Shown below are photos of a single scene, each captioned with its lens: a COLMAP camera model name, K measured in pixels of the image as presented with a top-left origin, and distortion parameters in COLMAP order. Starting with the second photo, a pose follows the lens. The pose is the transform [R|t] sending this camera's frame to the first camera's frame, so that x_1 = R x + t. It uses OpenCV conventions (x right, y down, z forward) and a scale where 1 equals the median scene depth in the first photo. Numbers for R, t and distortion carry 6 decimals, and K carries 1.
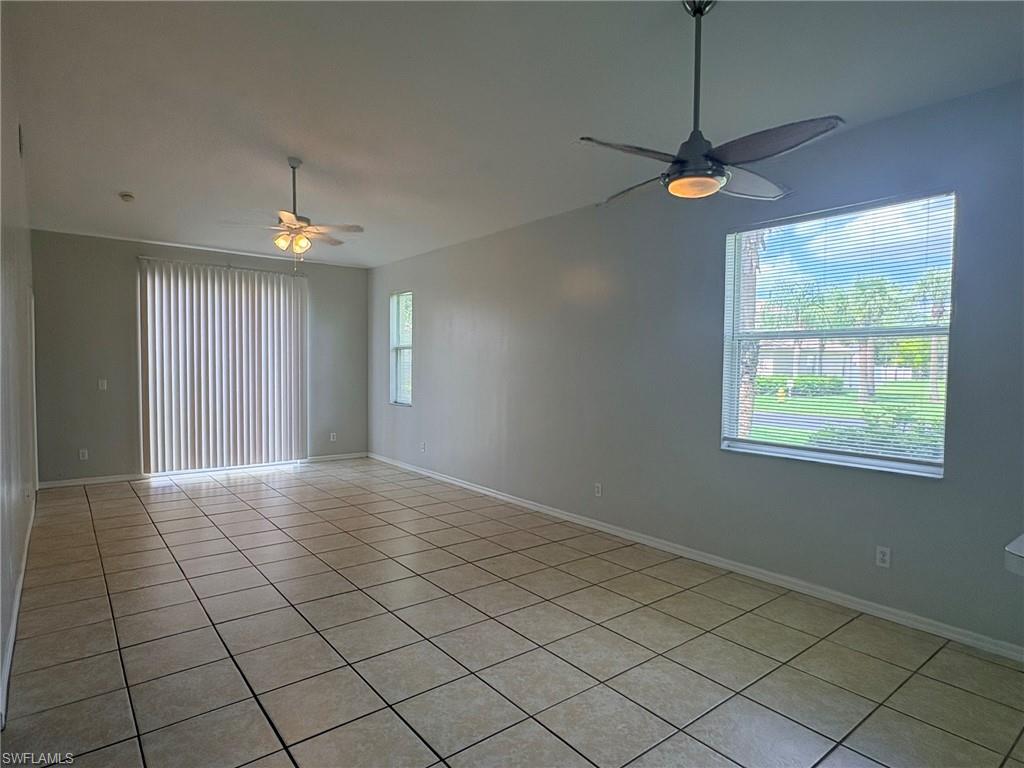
lens RADIAL K [[567.7, 0, 513.0], [0, 567.7, 389.7], [0, 0, 1]] dist [-0.001538, 0.000722]
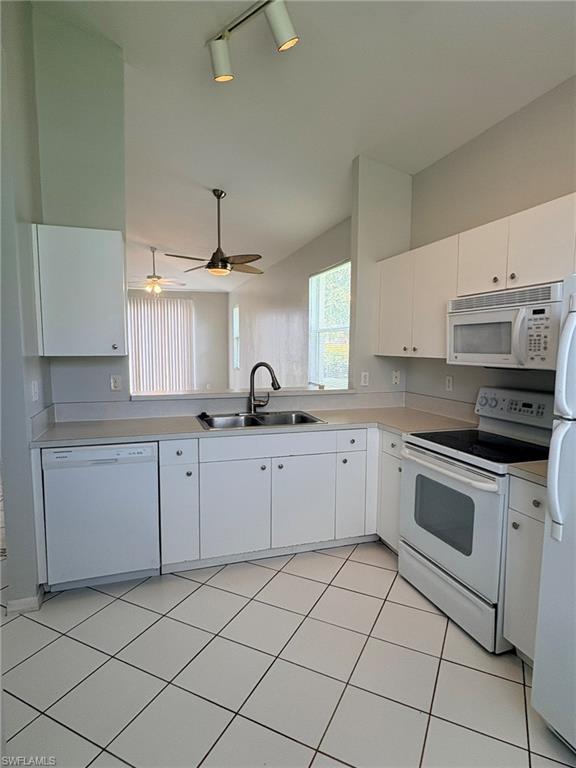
lens RADIAL K [[425.8, 0, 287.4], [0, 425.8, 386.6], [0, 0, 1]] dist [-0.001538, 0.000722]
pose [[0.938452, 0.025366, -0.344476, 0.828281], [-0.007993, 0.998628, 0.051760, 0.024100], [0.345316, -0.045821, 0.937367, -0.417881]]
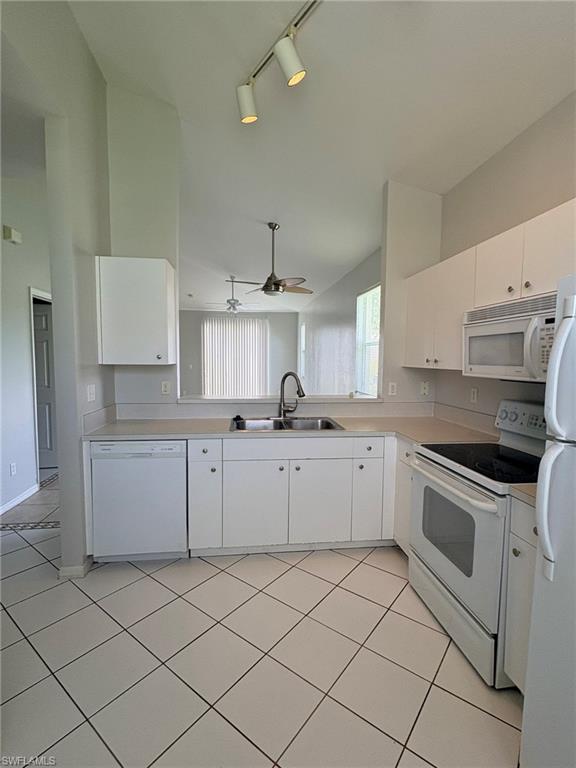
lens RADIAL K [[362.9, 0, 288.6], [0, 362.9, 384.7], [0, 0, 1]] dist [-0.000568, -0.000535]
pose [[0.852867, 0.035105, -0.520946, 0.896894], [-0.022107, 0.999270, 0.031146, 0.023199], [0.521660, -0.015047, 0.853021, -0.327088]]
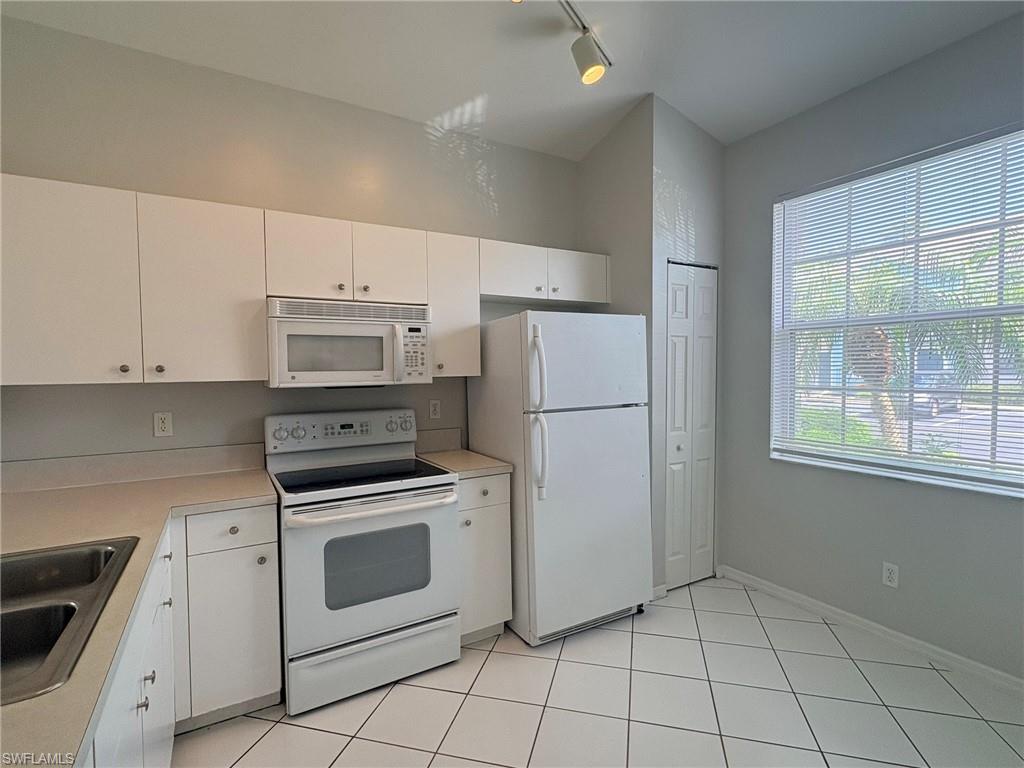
lens RADIAL K [[510.3, 0, 519.2], [0, 510.3, 381.0], [0, 0, 1]] dist [0.003141, 0.000028]
pose [[0.141025, -0.040586, 0.989174, 0.297941], [0.052625, 0.998054, 0.033448, 0.008698], [-0.988606, 0.047338, 0.142886, -0.050153]]
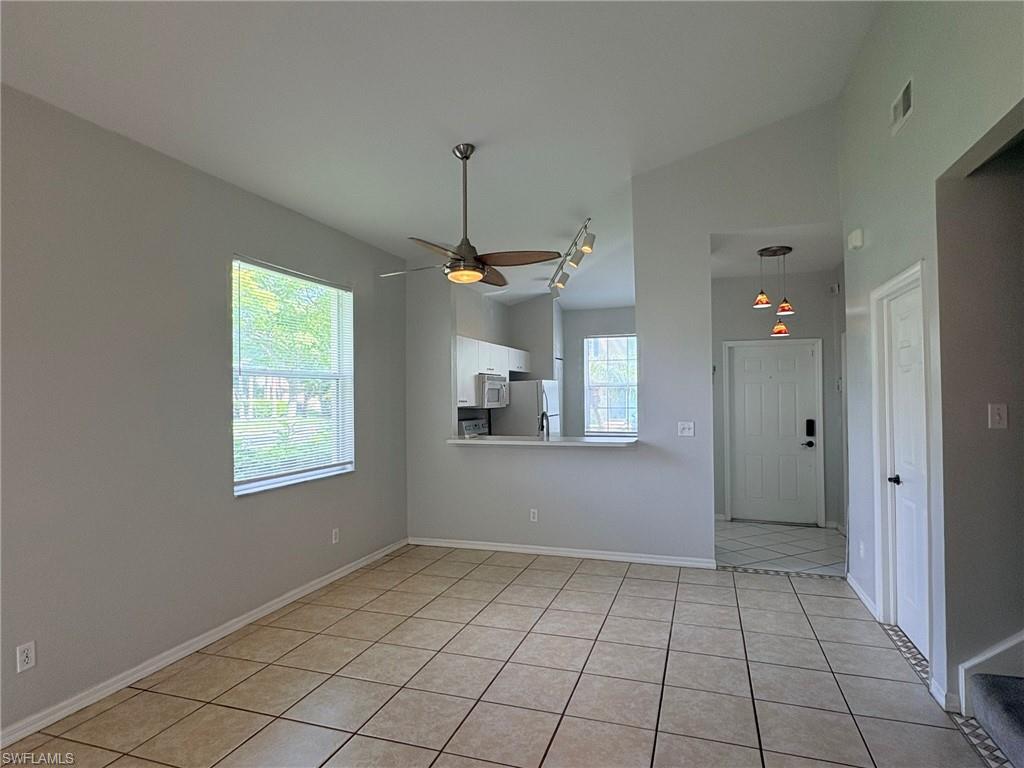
lens RADIAL K [[567.7, 0, 516.3], [0, 567.7, 390.7], [0, 0, 1]] dist [-0.001538, 0.000722]
pose [[-0.541121, 0.001073, 0.840944, -0.626663], [0.039774, 0.998913, 0.024319, -0.065422], [-0.840004, 0.046607, -0.540576, 1.110455]]
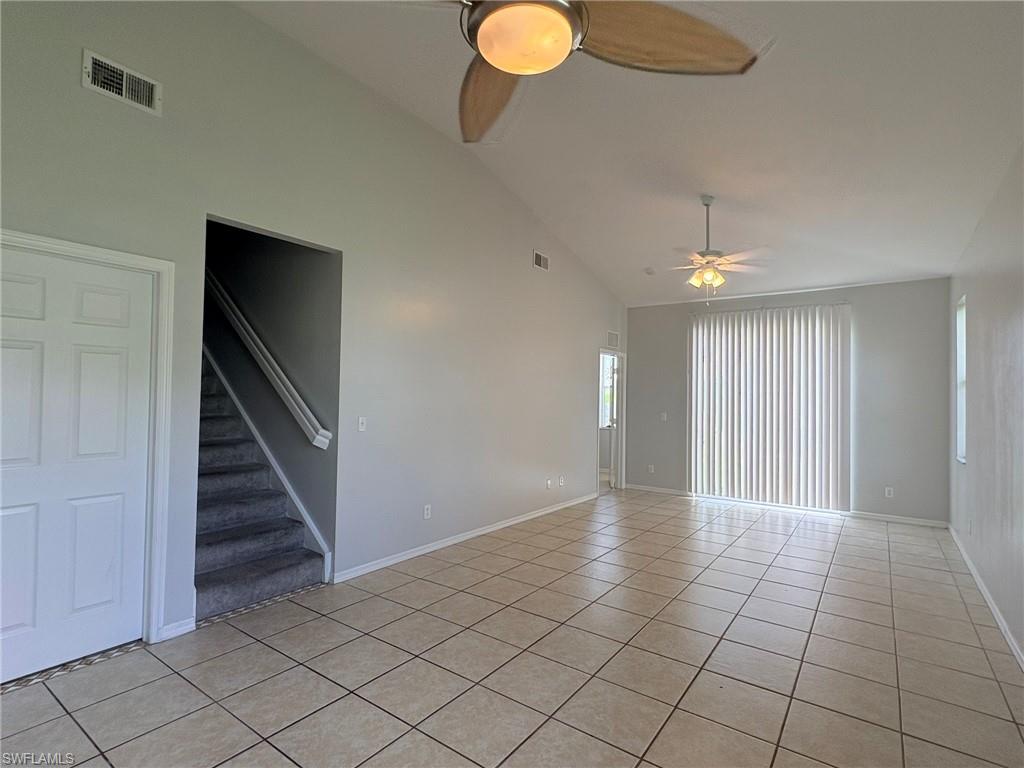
lens RADIAL K [[510.3, 0, 515.7], [0, 510.3, 378.2], [0, 0, 1]] dist [0.003141, 0.000028]
pose [[0.272575, -0.042831, -0.961181, 0.510534], [-0.055825, 0.996622, -0.060241, -0.010449], [0.960514, 0.070078, 0.269263, 0.585874]]
